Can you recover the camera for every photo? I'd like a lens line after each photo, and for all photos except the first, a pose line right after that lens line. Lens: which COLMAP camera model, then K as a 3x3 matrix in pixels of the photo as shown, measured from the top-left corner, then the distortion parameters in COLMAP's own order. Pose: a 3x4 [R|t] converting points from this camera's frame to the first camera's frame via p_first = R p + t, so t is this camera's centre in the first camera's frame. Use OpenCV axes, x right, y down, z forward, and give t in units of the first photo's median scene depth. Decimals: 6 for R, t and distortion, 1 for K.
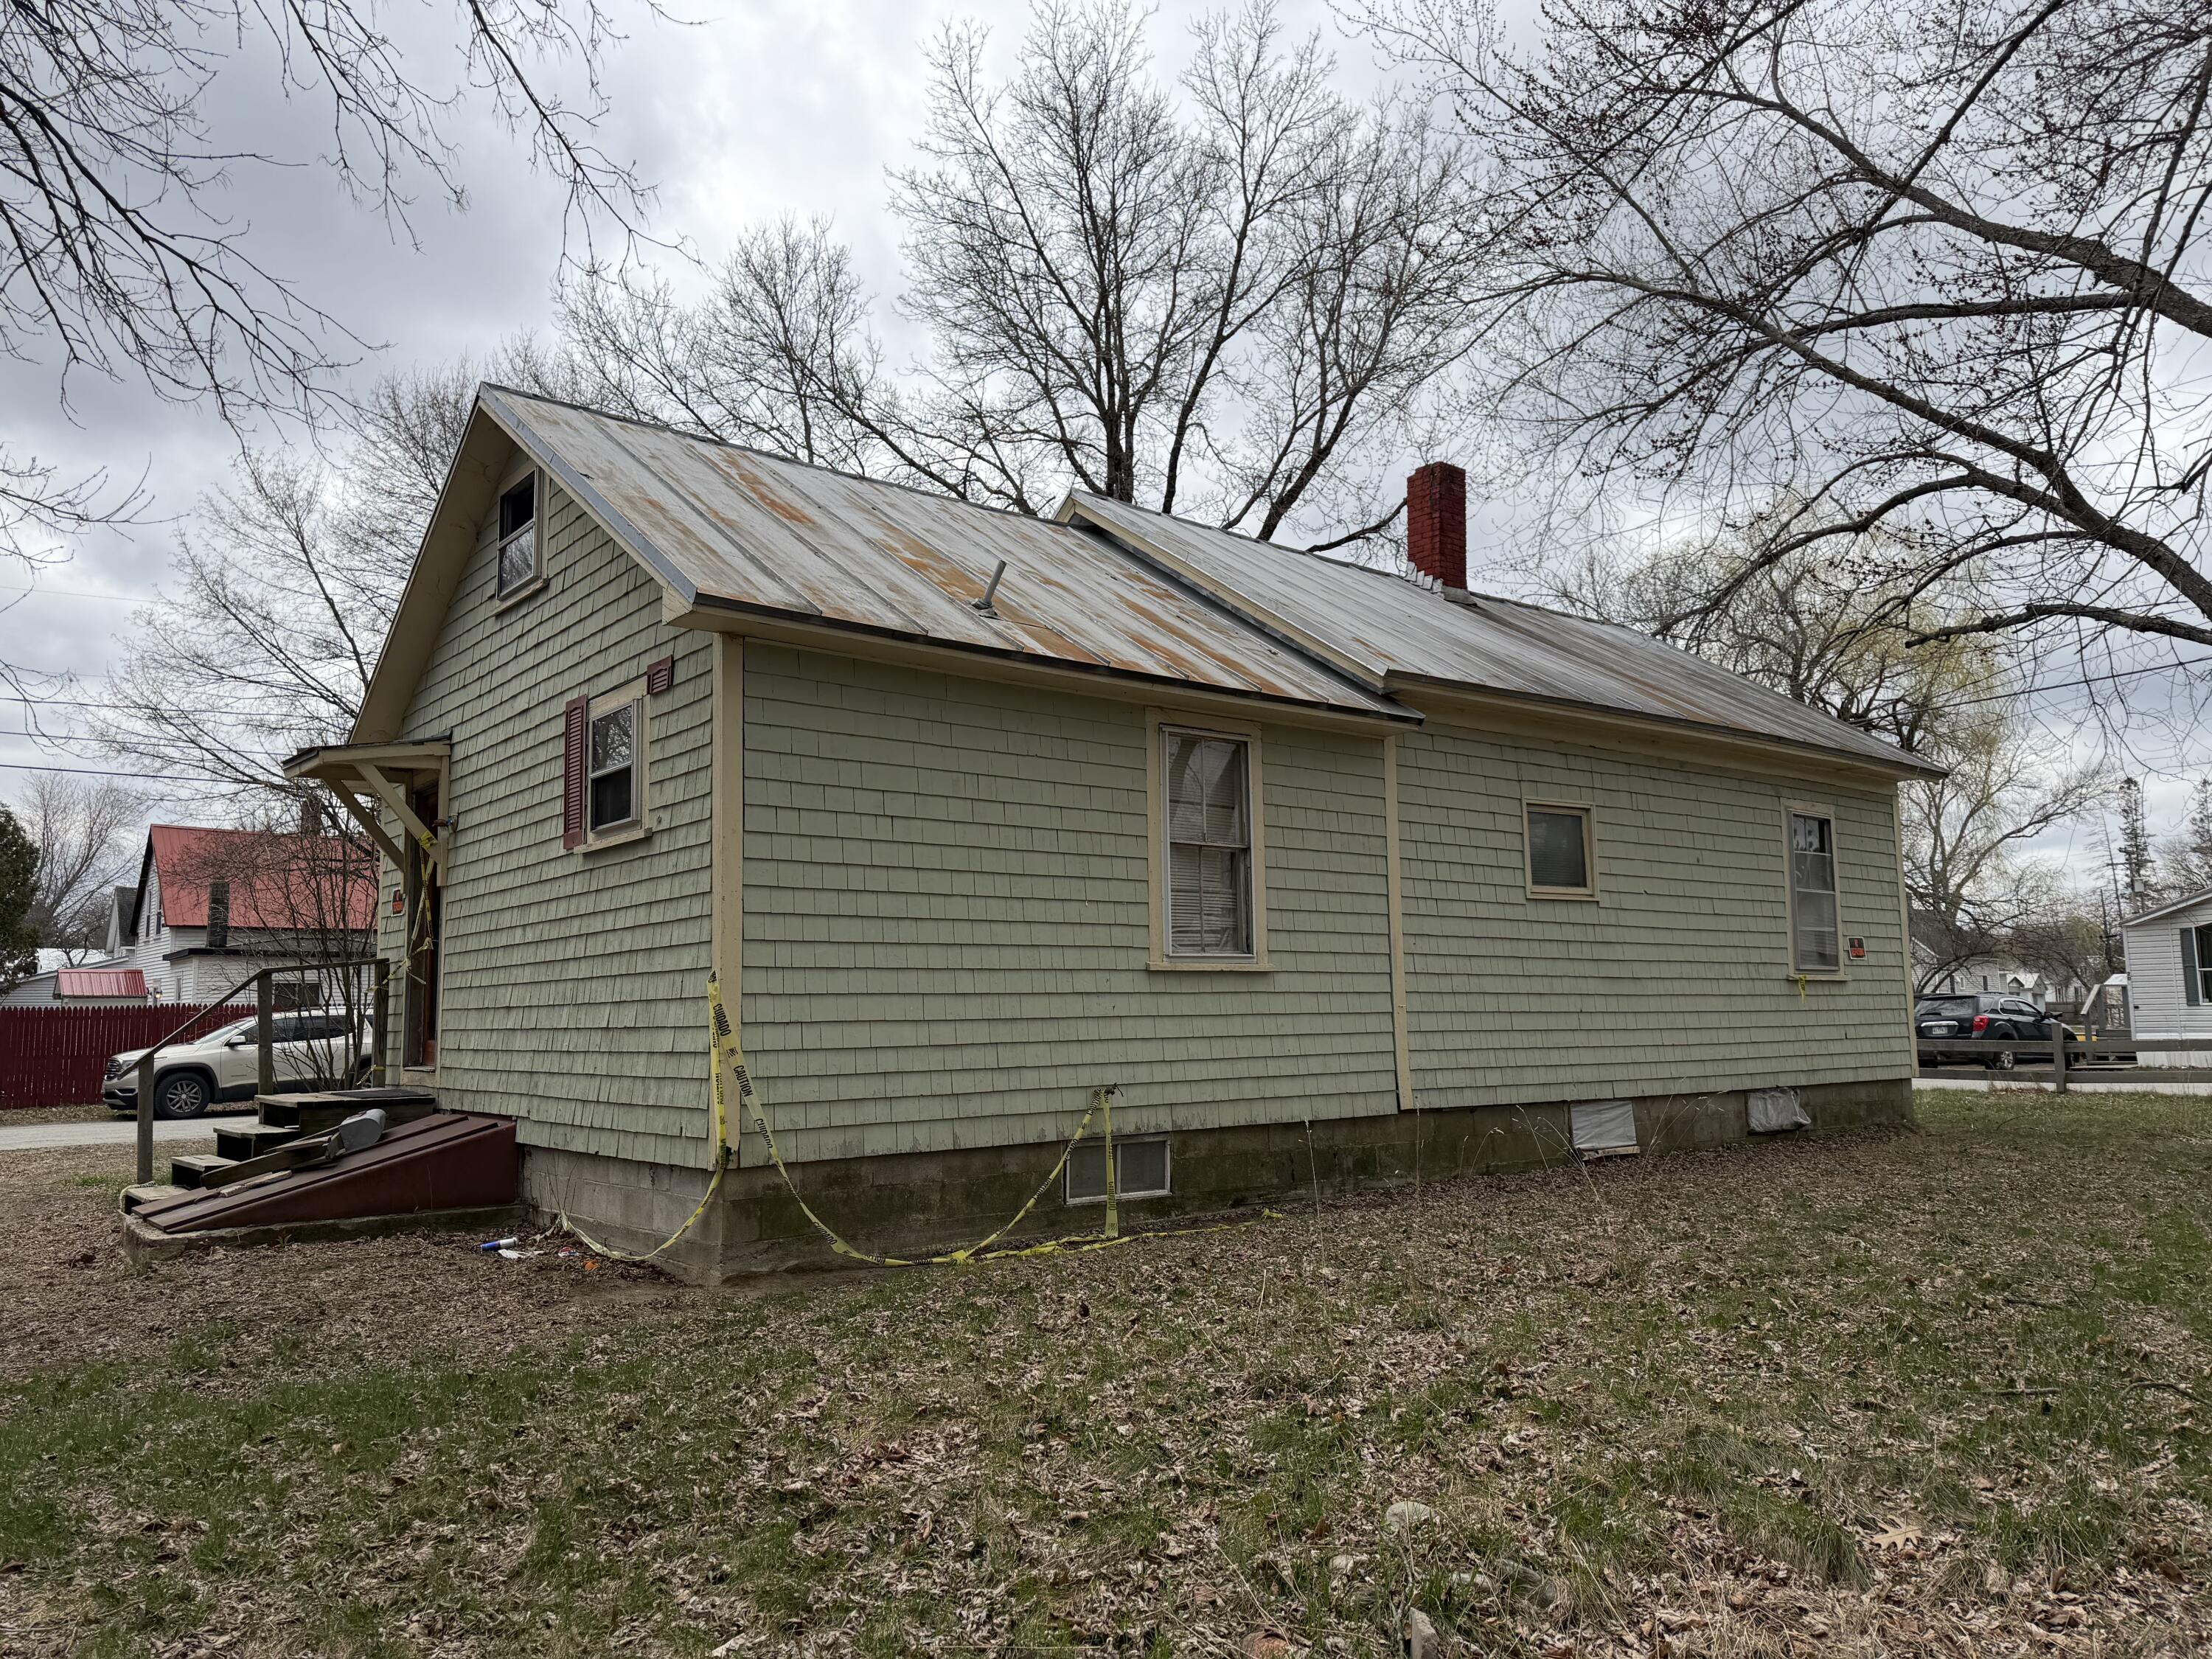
lens RADIAL K [[1572.5, 0, 1129.3], [0, 1572.5, 856.4], [0, 0, 1]] dist [0.036222, -0.010518]
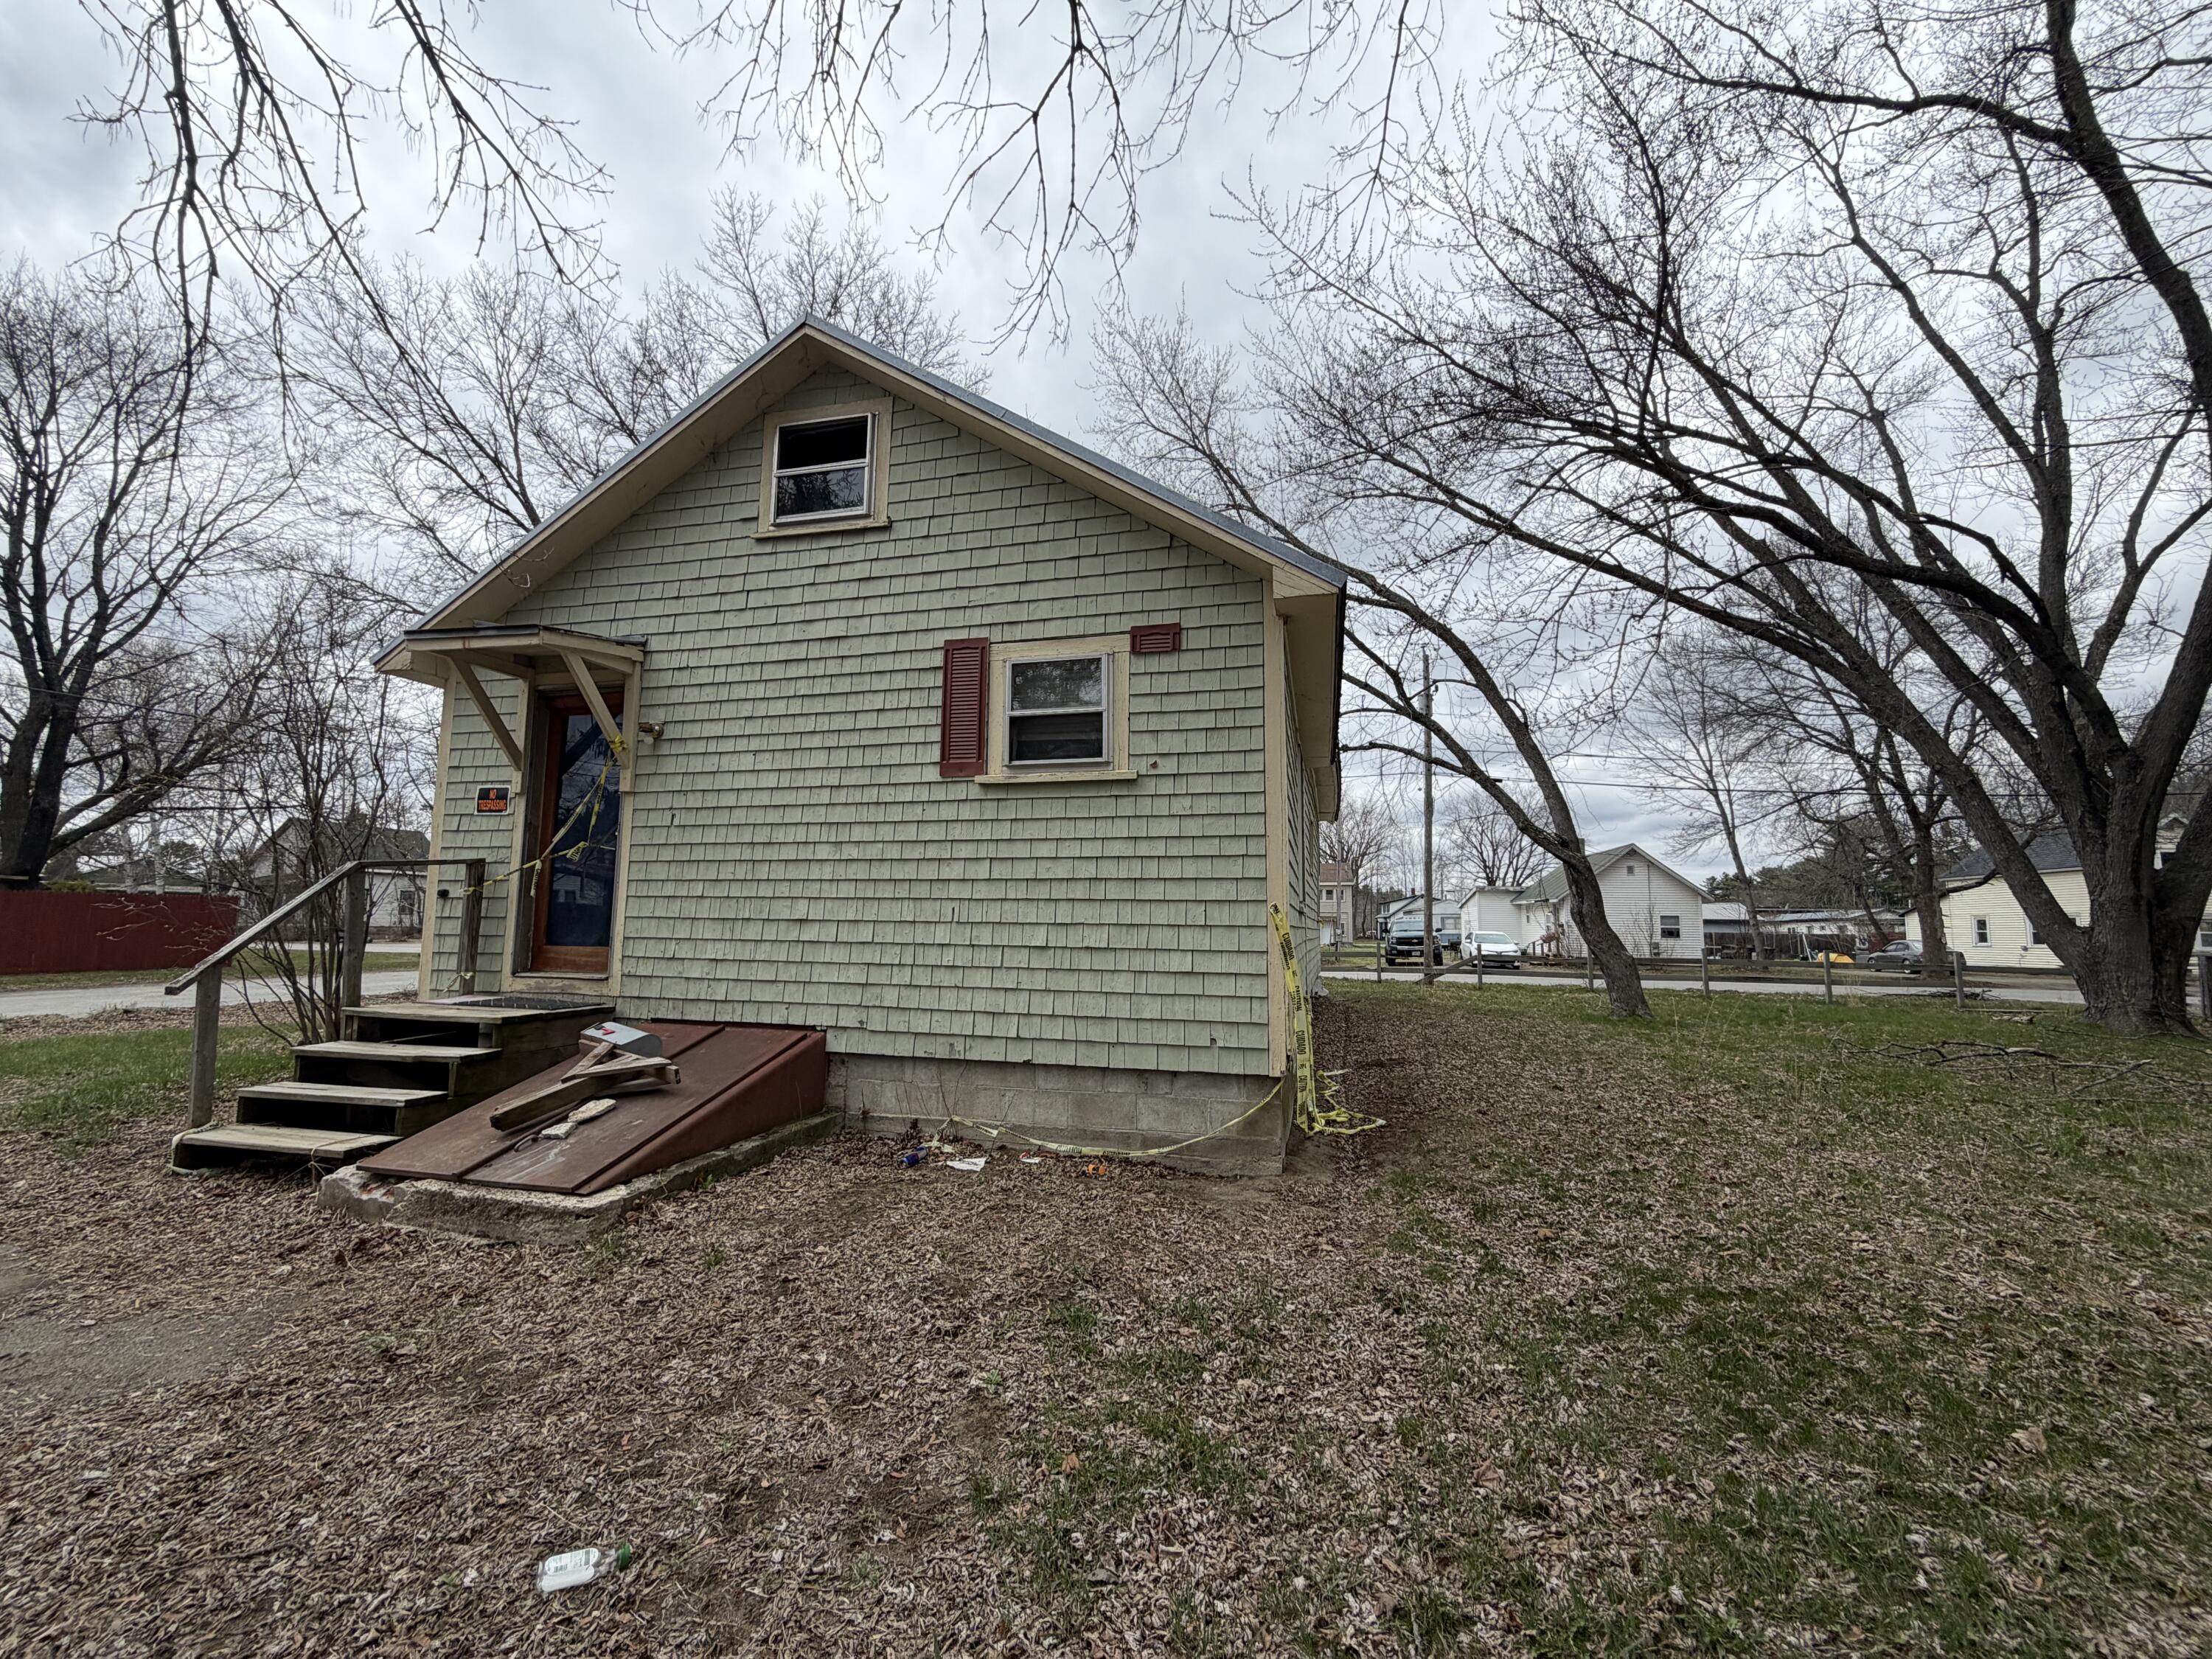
lens RADIAL K [[883.3, 0, 1111.6], [0, 883.3, 846.7], [0, 0, 1]] dist [-0.008289, 0.001090]
pose [[0.804144, 0.080545, 0.588953, -0.606588], [-0.087499, 0.996024, -0.016747, 0.042297], [-0.587960, -0.038066, 0.807994, 0.446967]]
